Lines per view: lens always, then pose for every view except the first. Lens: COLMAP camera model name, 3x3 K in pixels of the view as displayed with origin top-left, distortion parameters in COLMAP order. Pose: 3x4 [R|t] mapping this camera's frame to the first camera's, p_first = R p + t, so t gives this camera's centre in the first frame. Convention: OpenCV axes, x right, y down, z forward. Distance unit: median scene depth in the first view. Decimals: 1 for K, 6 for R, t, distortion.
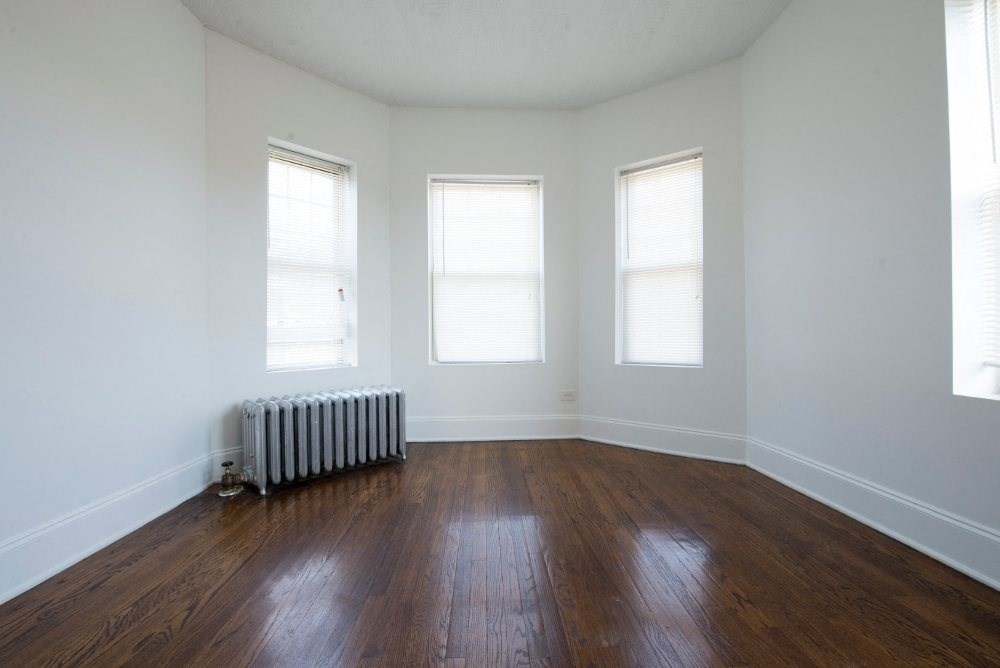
lens RADIAL K [[435.3, 0, 500.0], [0, 435.3, 334.0], [0, 0, 1]] dist [-0.014435, 0.000094]
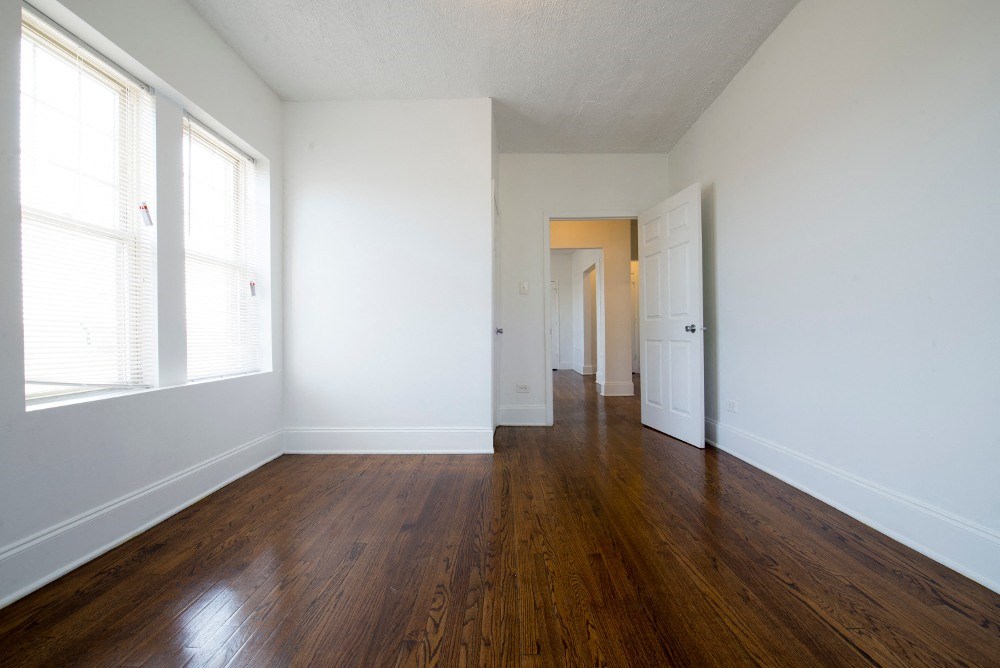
lens RADIAL K [[399.4, 0, 502.2], [0, 399.4, 336.5], [0, 0, 1]] dist [-0.023431, -0.000169]
pose [[-0.999000, 0.022535, 0.038627, -0.021117], [0.022575, 0.999745, 0.000597, -0.000973], [-0.038604, 0.001468, -0.999254, 0.951597]]
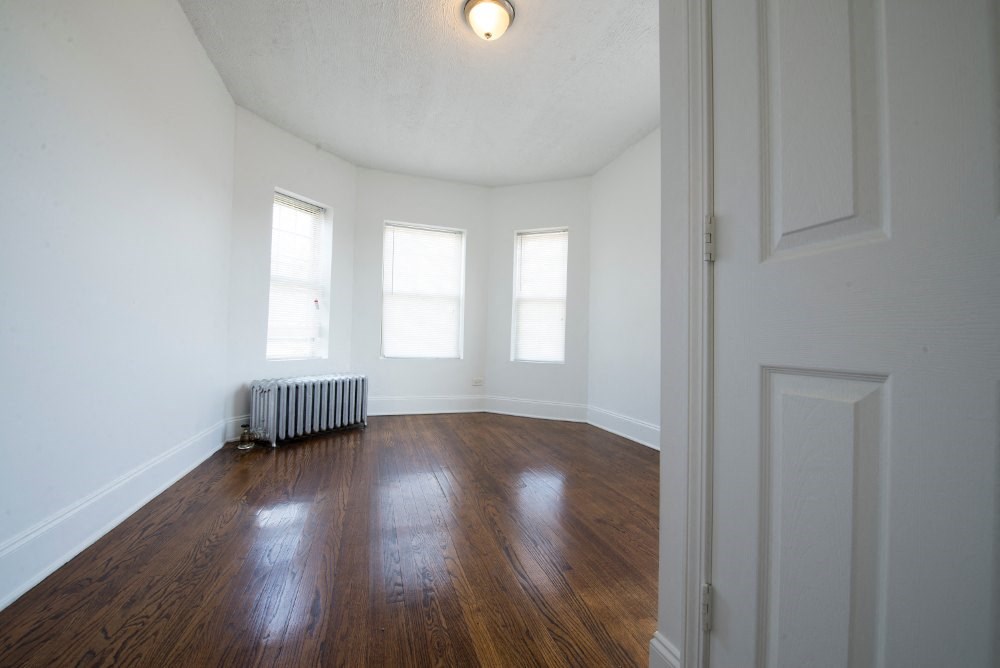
lens RADIAL K [[399.4, 0, 502.2], [0, 399.4, 336.5], [0, 0, 1]] dist [-0.023431, -0.000169]
pose [[0.958217, 0.036184, 0.283743, -0.174308], [-0.033350, 0.999334, -0.014813, 0.007060], [-0.284090, 0.004731, 0.958786, -0.350412]]
